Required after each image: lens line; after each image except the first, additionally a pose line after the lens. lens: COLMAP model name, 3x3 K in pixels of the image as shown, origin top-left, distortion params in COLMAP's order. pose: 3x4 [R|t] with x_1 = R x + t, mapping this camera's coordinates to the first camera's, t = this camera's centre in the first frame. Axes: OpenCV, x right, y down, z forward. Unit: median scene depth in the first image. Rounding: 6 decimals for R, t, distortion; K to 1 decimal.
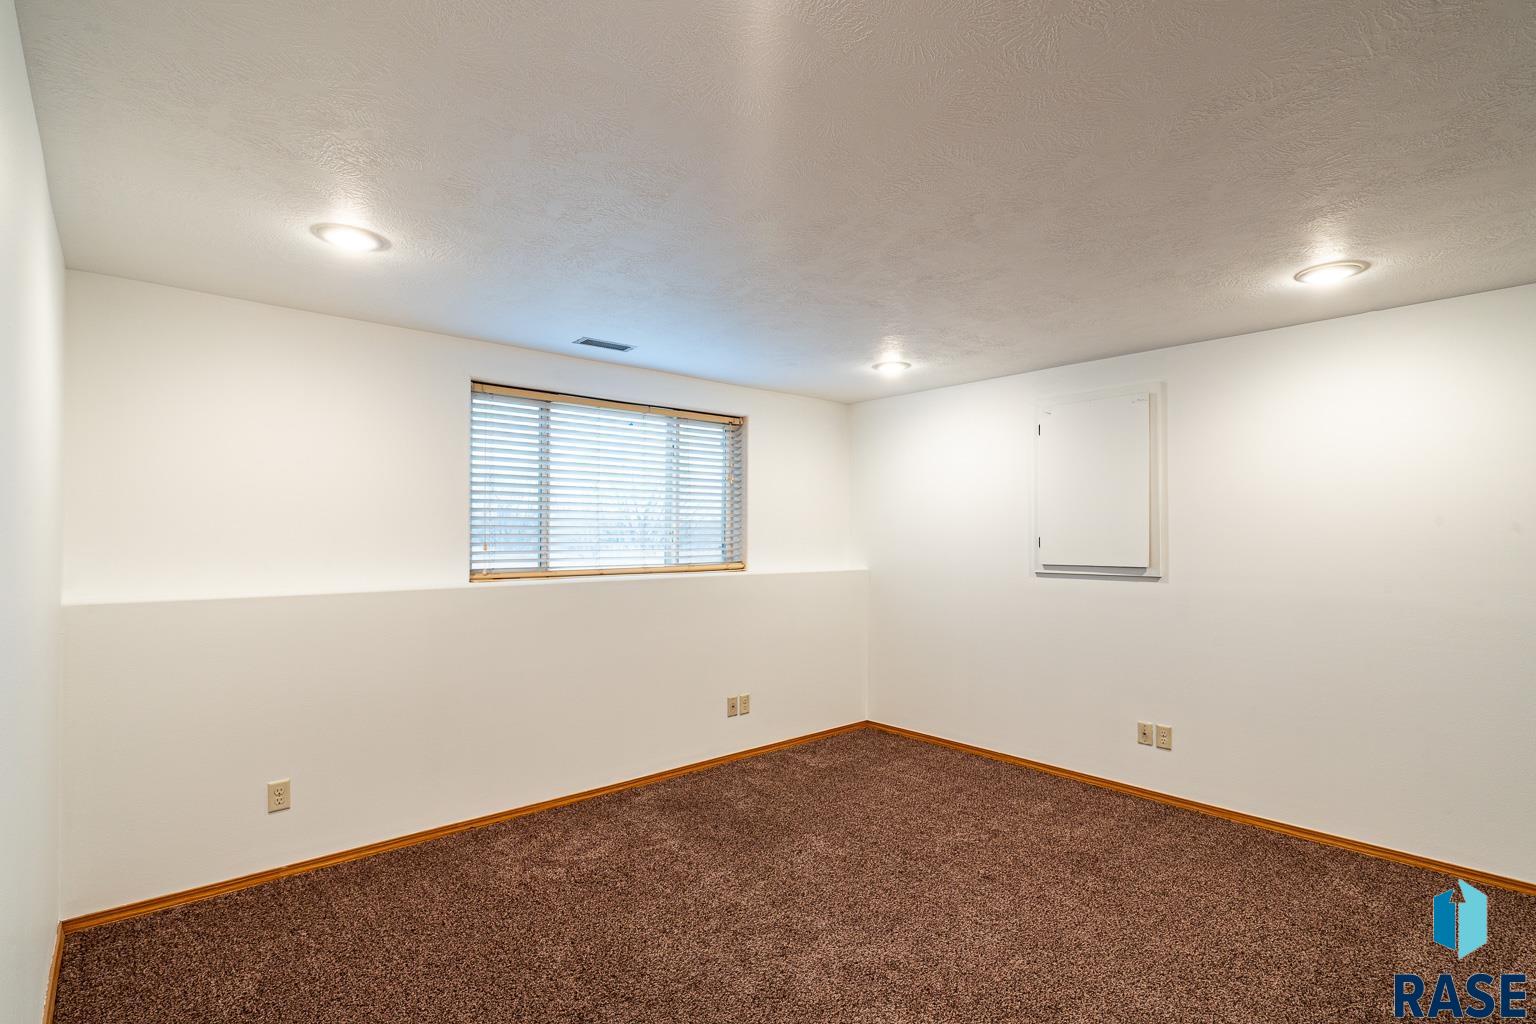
lens RADIAL K [[741.4, 0, 769.5], [0, 741.4, 545.9], [0, 0, 1]] dist [-0.000800, -0.000063]
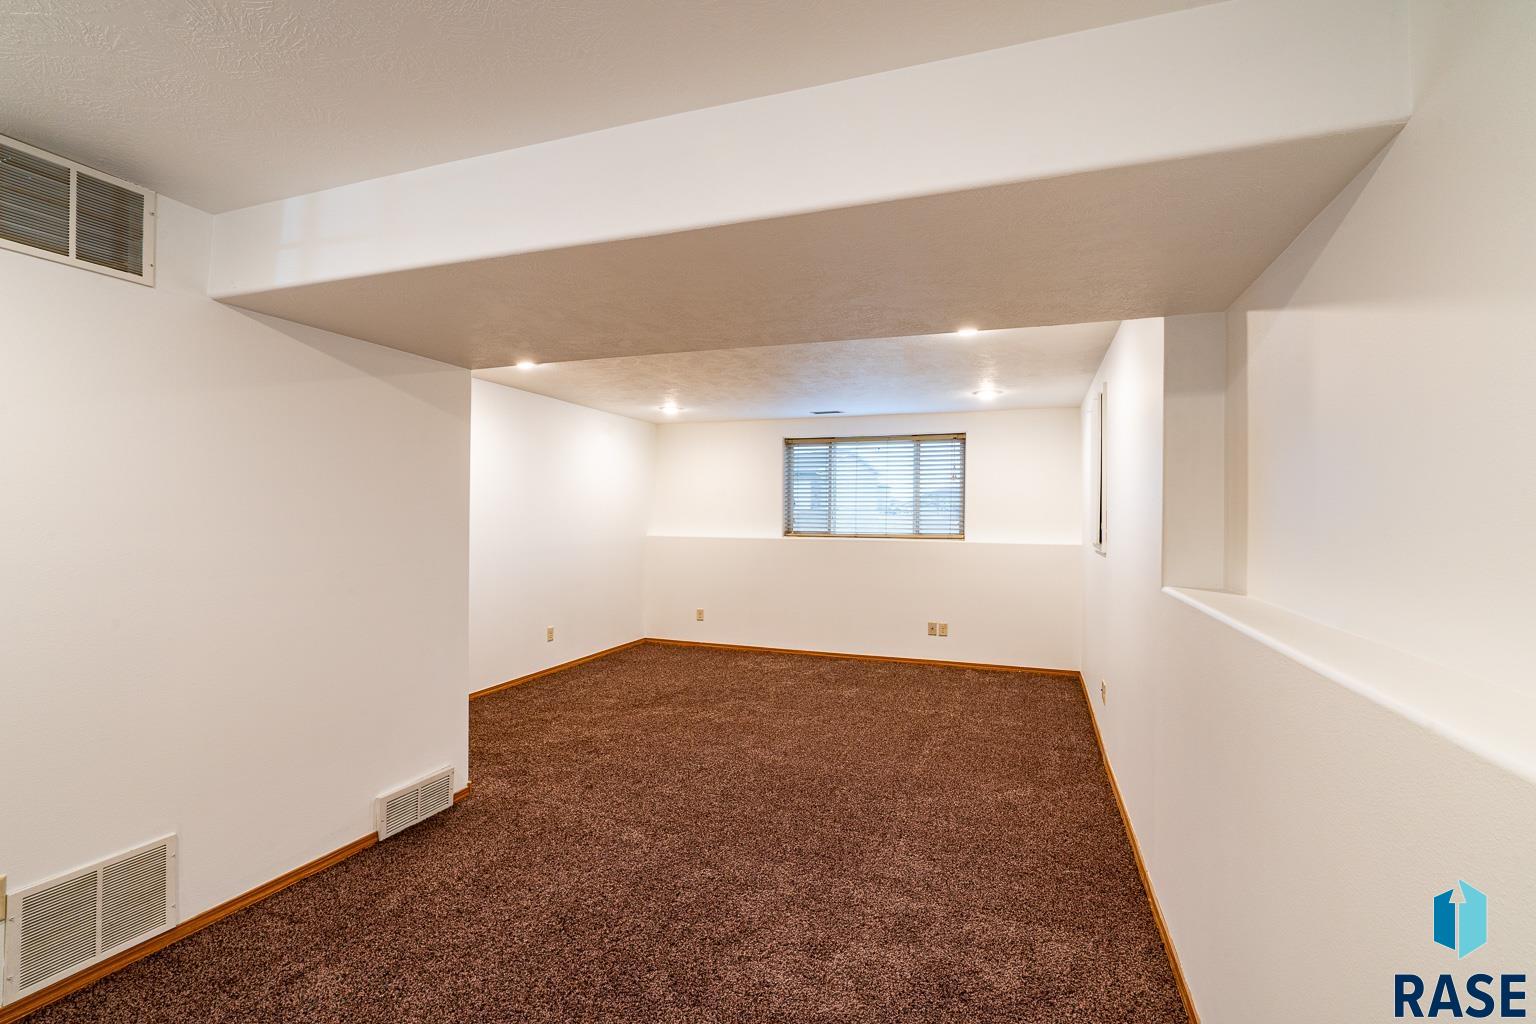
lens RADIAL K [[704.7, 0, 768.0], [0, 704.7, 512.0], [0, 0, 1]] dist [0.000142, 0.000220]
pose [[0.472510, -0.000409, -0.881325, 1.062488], [-0.016740, 0.999815, -0.009439, -0.001277], [0.881166, 0.019214, 0.472416, 0.024719]]
